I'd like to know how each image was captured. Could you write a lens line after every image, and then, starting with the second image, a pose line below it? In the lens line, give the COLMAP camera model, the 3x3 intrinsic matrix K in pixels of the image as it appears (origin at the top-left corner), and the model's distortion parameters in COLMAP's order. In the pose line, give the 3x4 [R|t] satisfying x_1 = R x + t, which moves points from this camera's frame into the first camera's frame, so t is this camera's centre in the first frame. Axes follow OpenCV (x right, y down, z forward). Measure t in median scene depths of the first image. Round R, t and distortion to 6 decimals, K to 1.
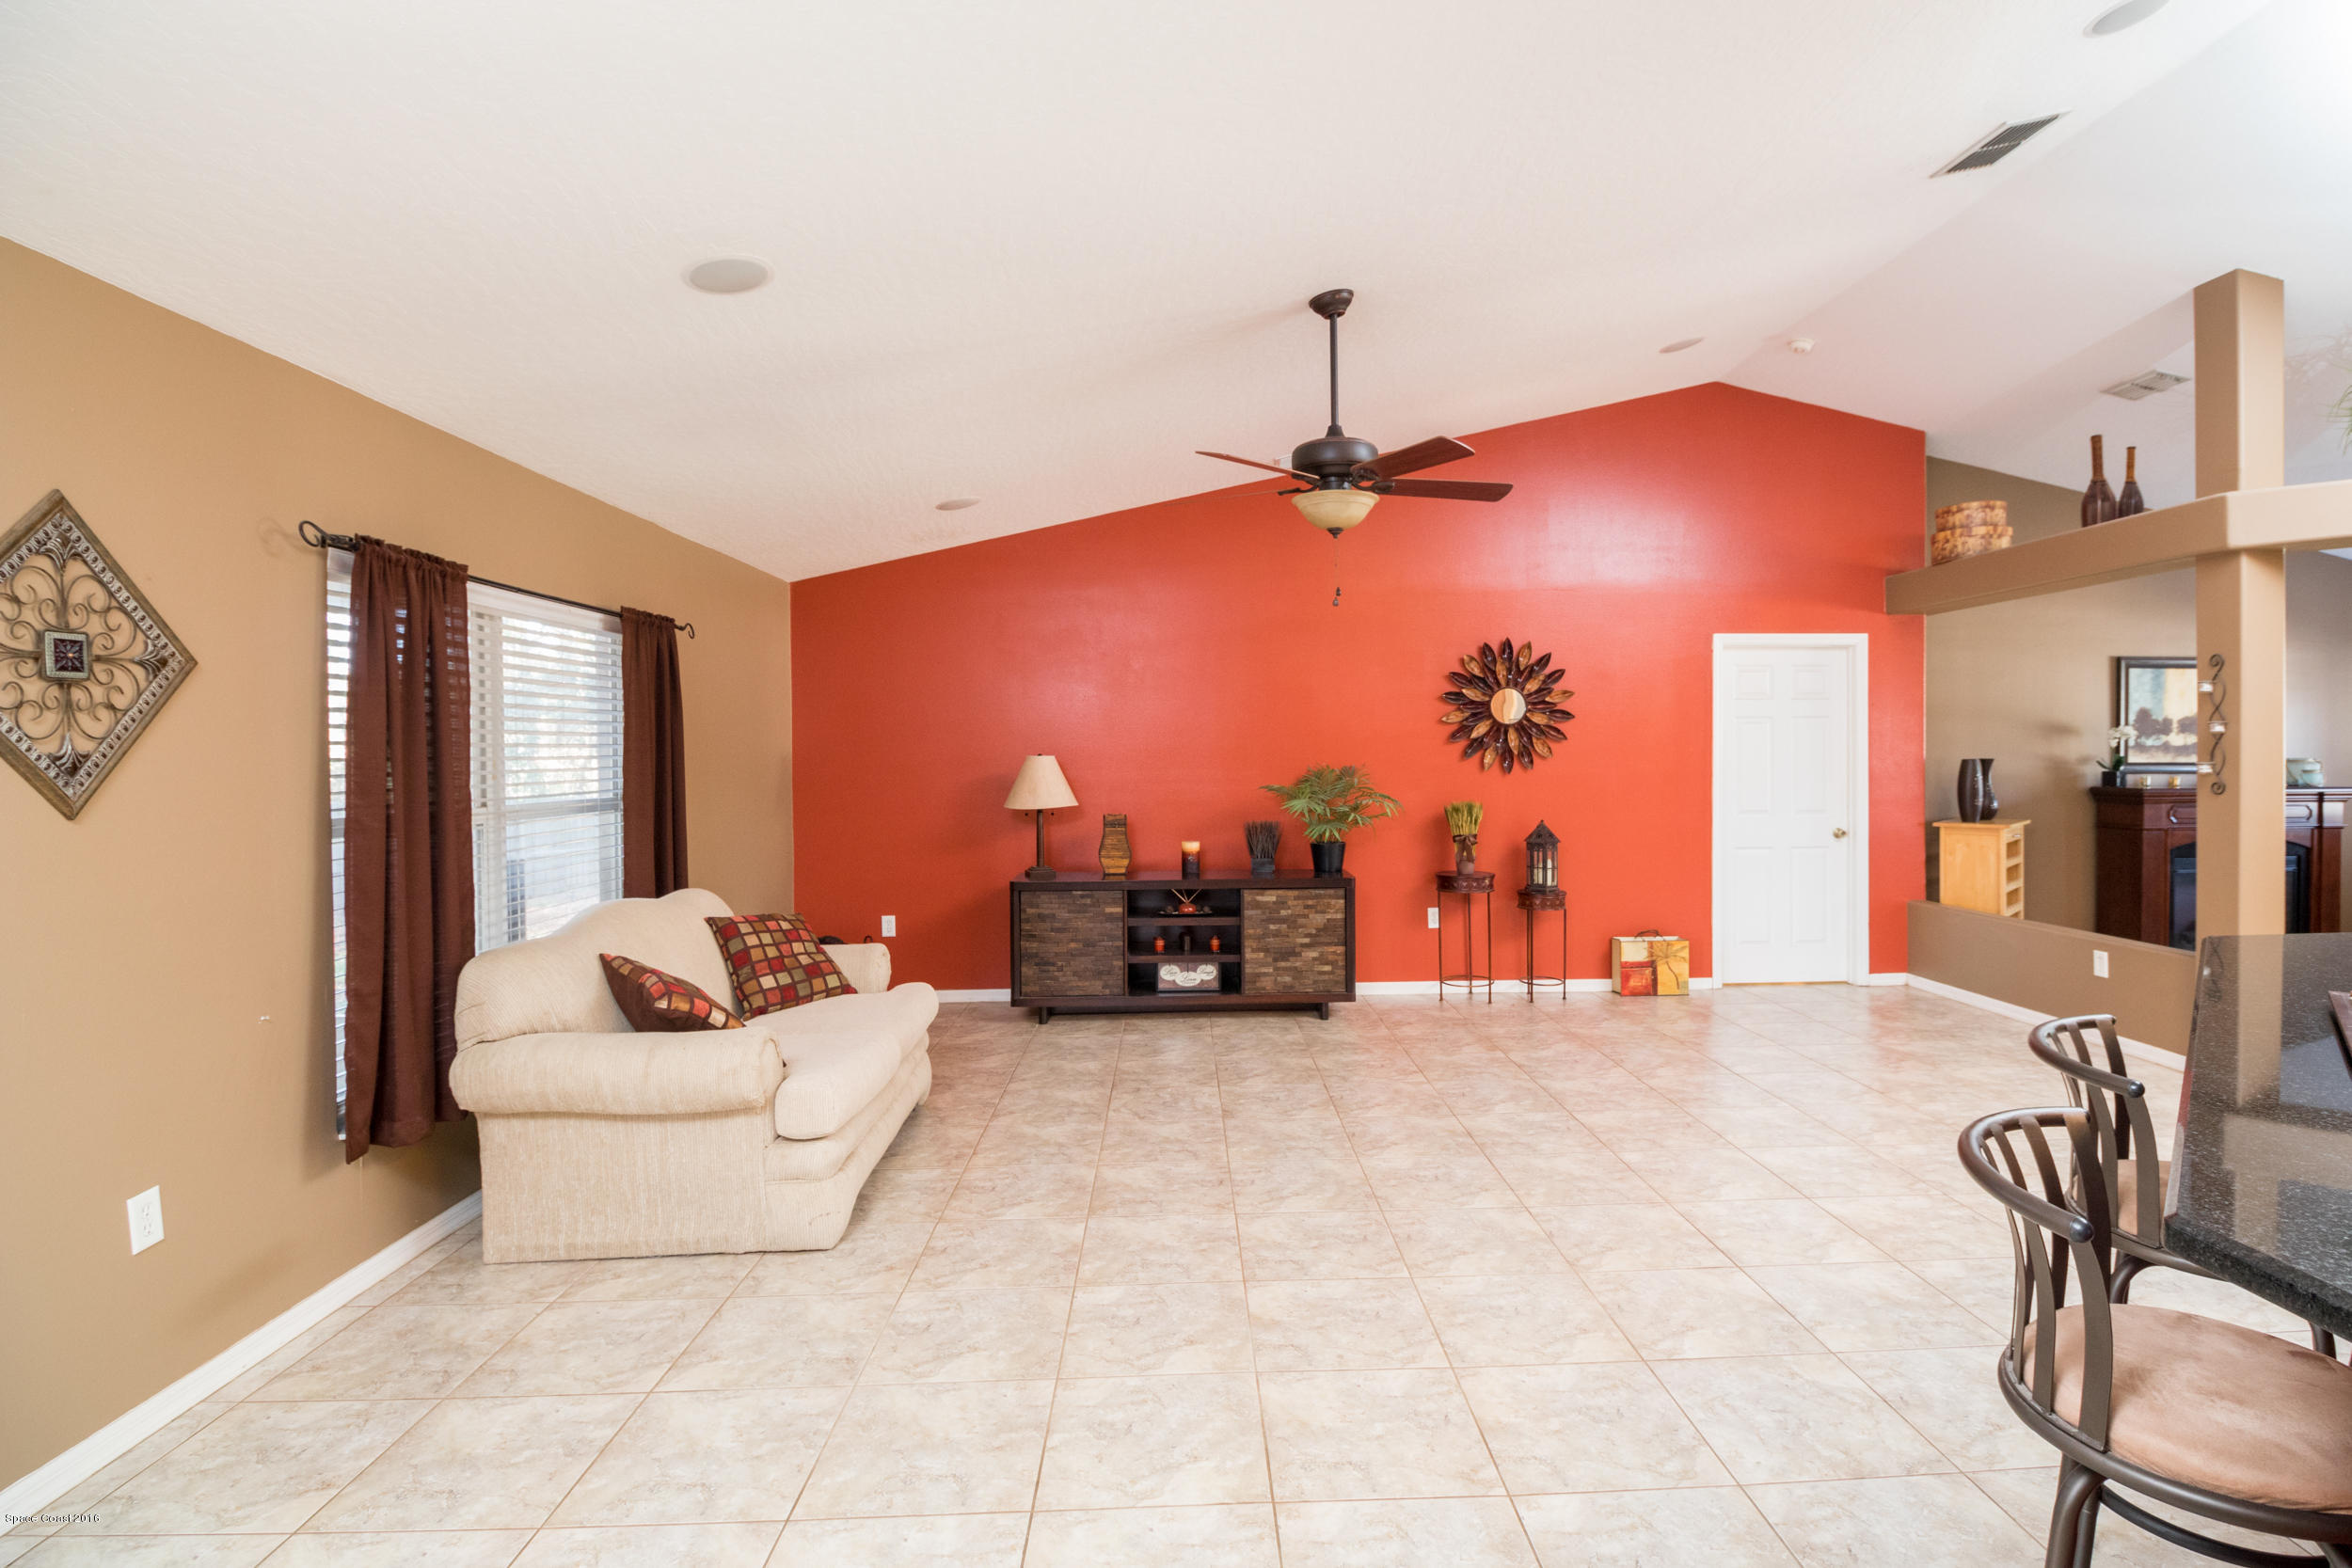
lens RADIAL K [[1103.8, 0, 1176.0], [0, 1103.8, 784.0], [0, 0, 1]] dist [0.001758, -0.008262]
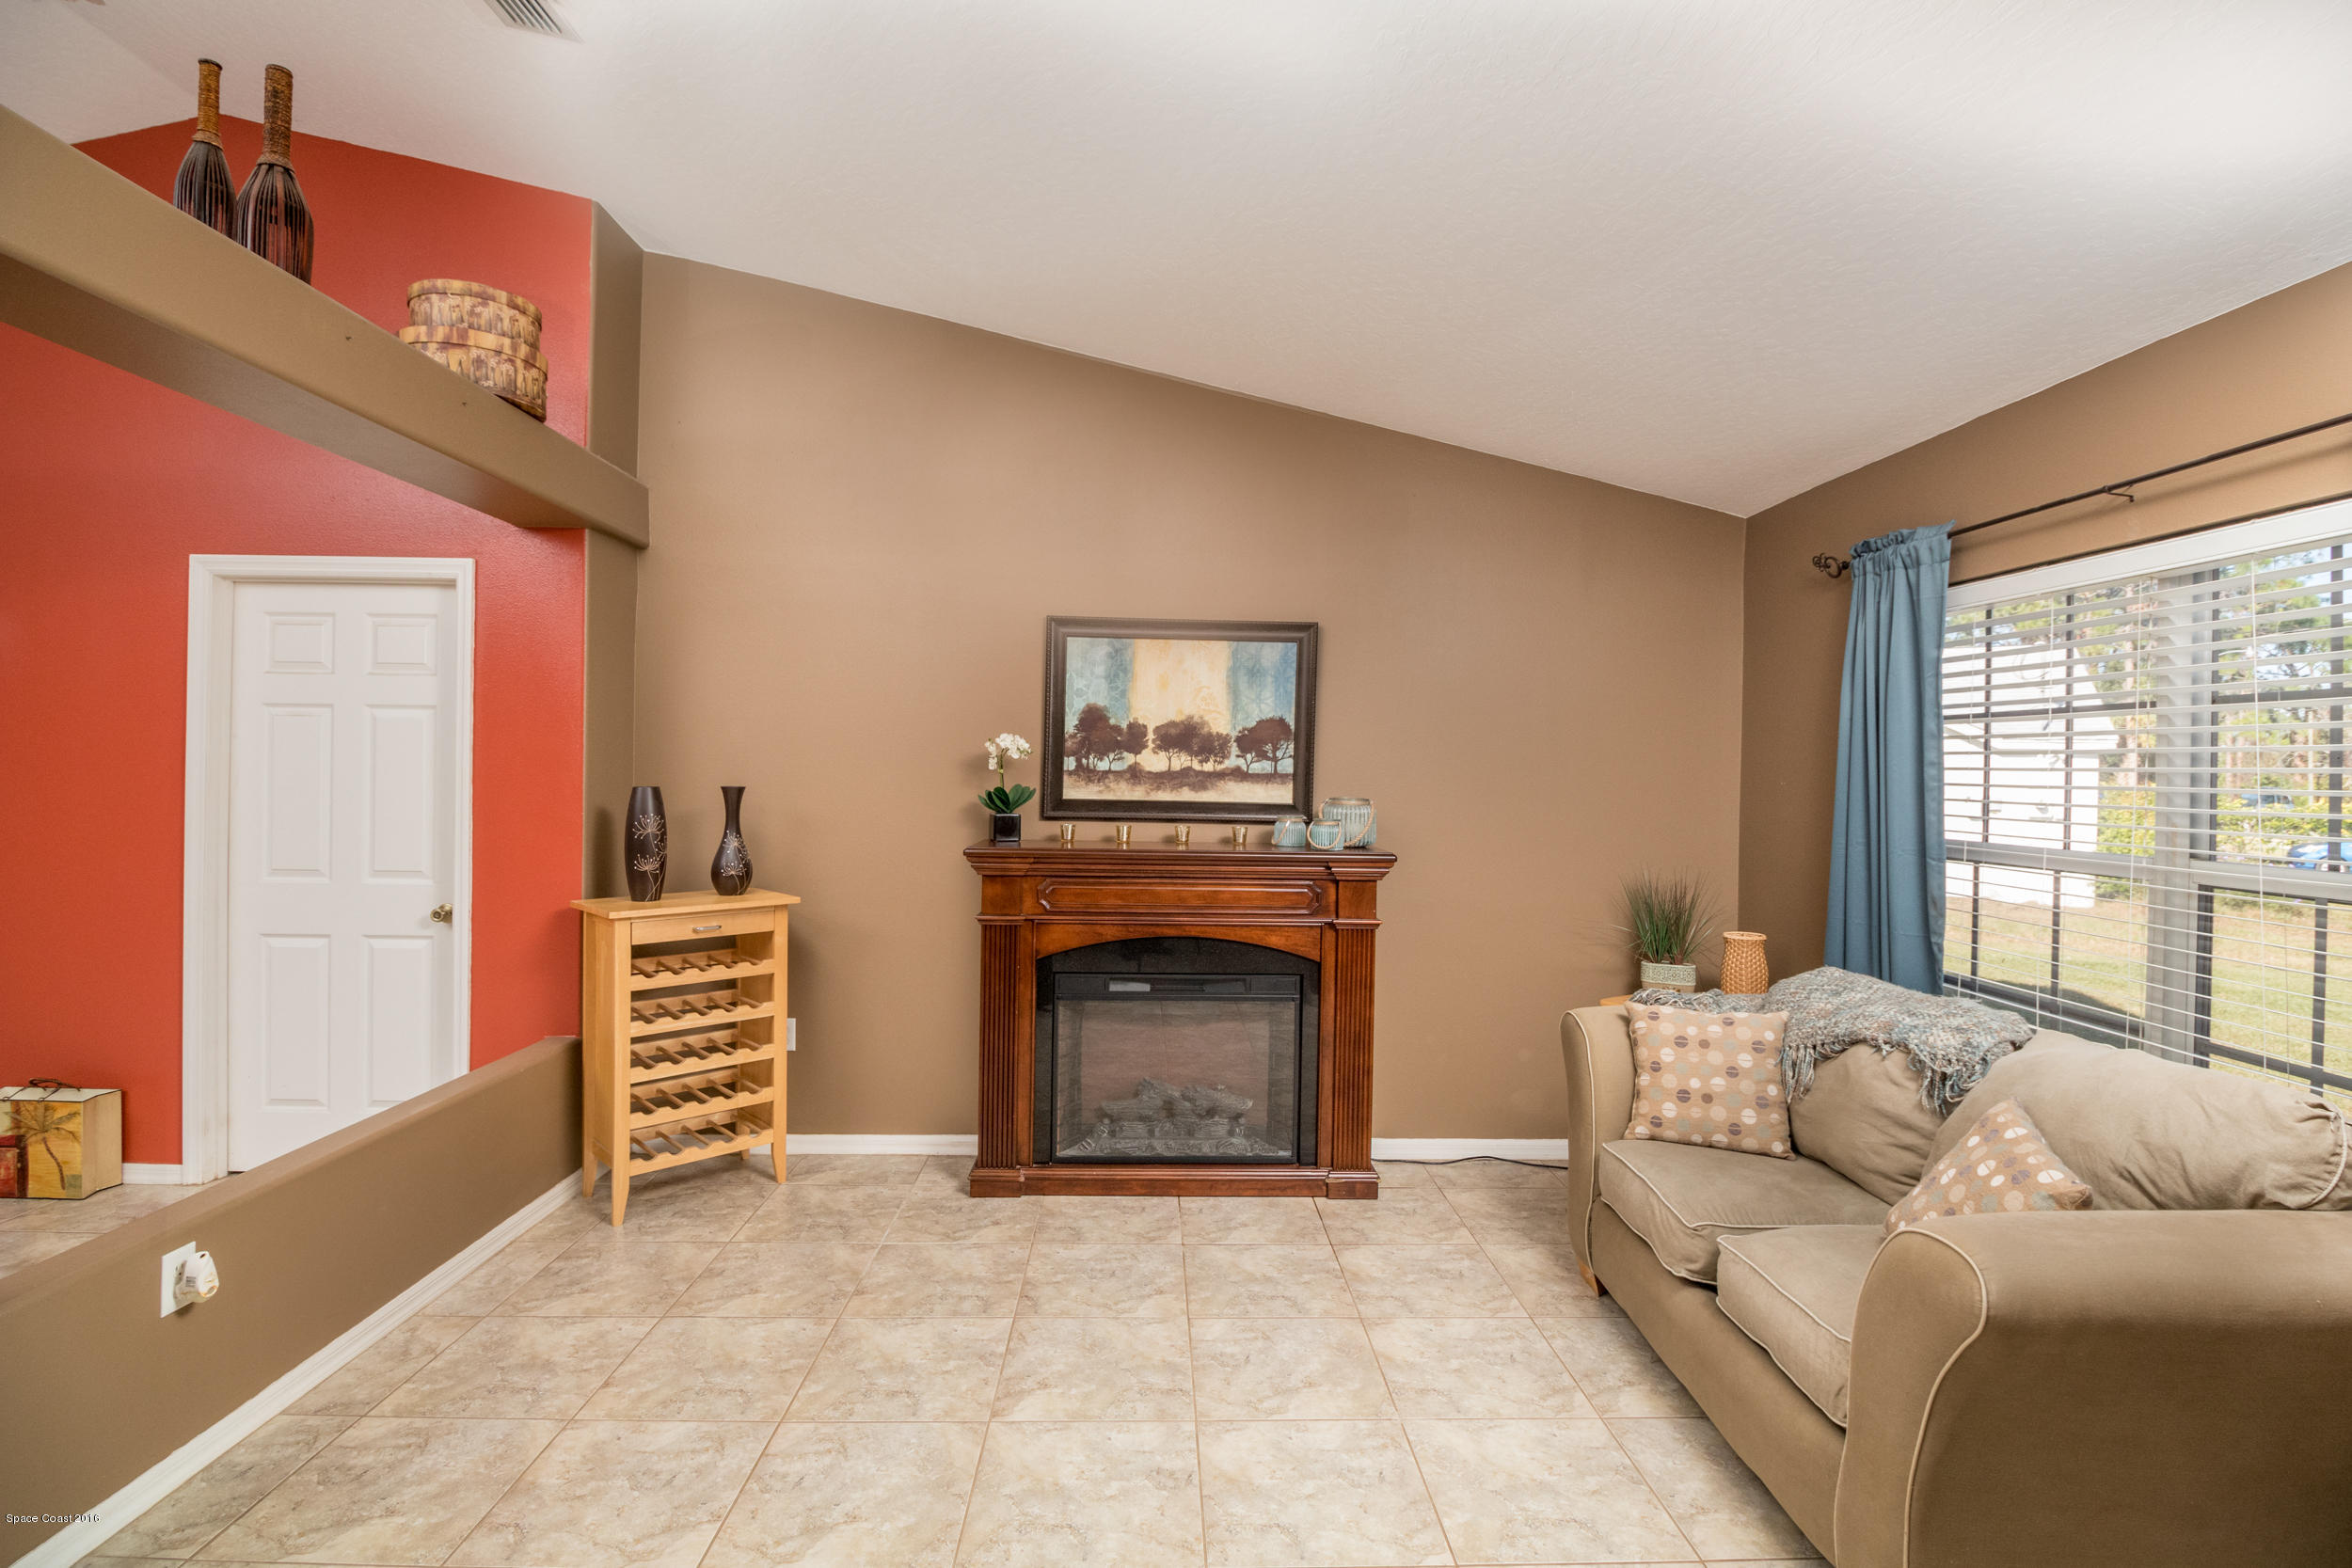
lens RADIAL K [[1103.8, 0, 1176.0], [0, 1103.8, 784.0], [0, 0, 1]] dist [0.001758, -0.008262]
pose [[0.999233, 0.022200, -0.032248, 1.117437], [-0.022659, 0.999646, -0.013951, -0.024736], [0.031927, 0.014671, 0.999383, 0.504939]]
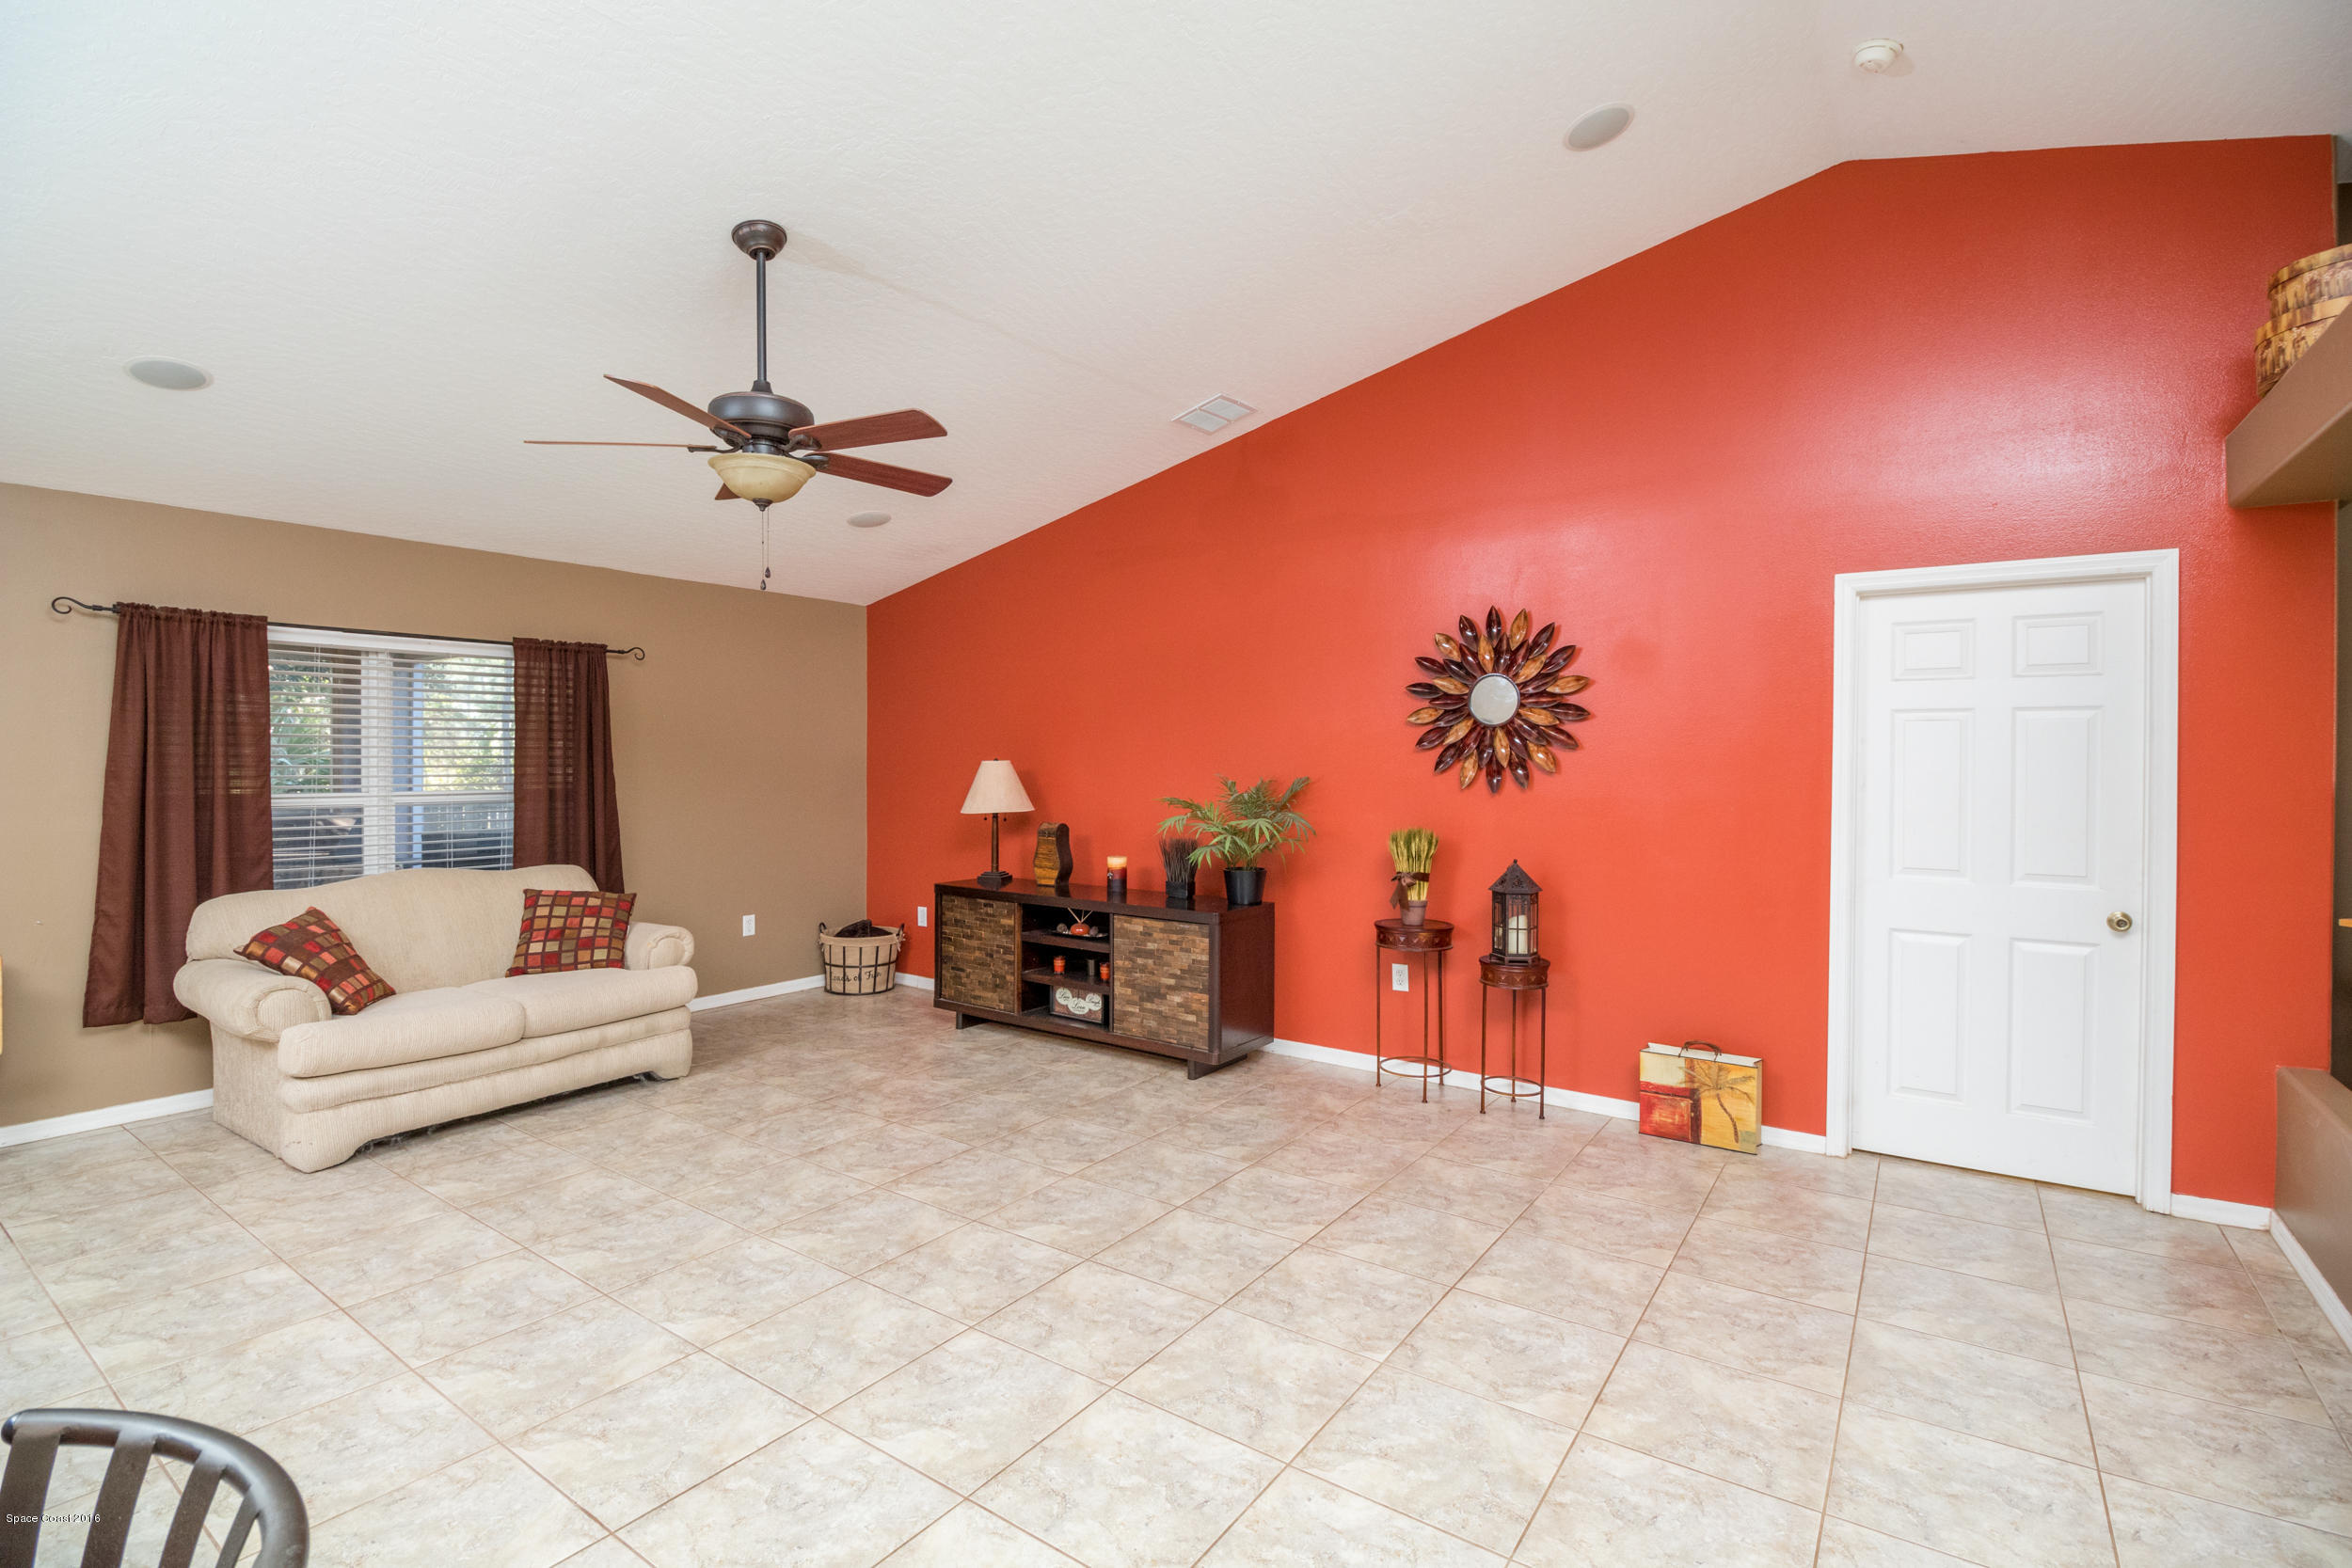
lens RADIAL K [[1036.1, 0, 1176.0], [0, 1036.1, 784.0], [0, 0, 1]] dist [0.001372, -0.012465]
pose [[0.805536, 0.024765, -0.592029, 0.588960], [-0.026888, 0.999625, 0.005230, -0.014463], [0.591936, 0.011705, 0.805900, 0.358669]]
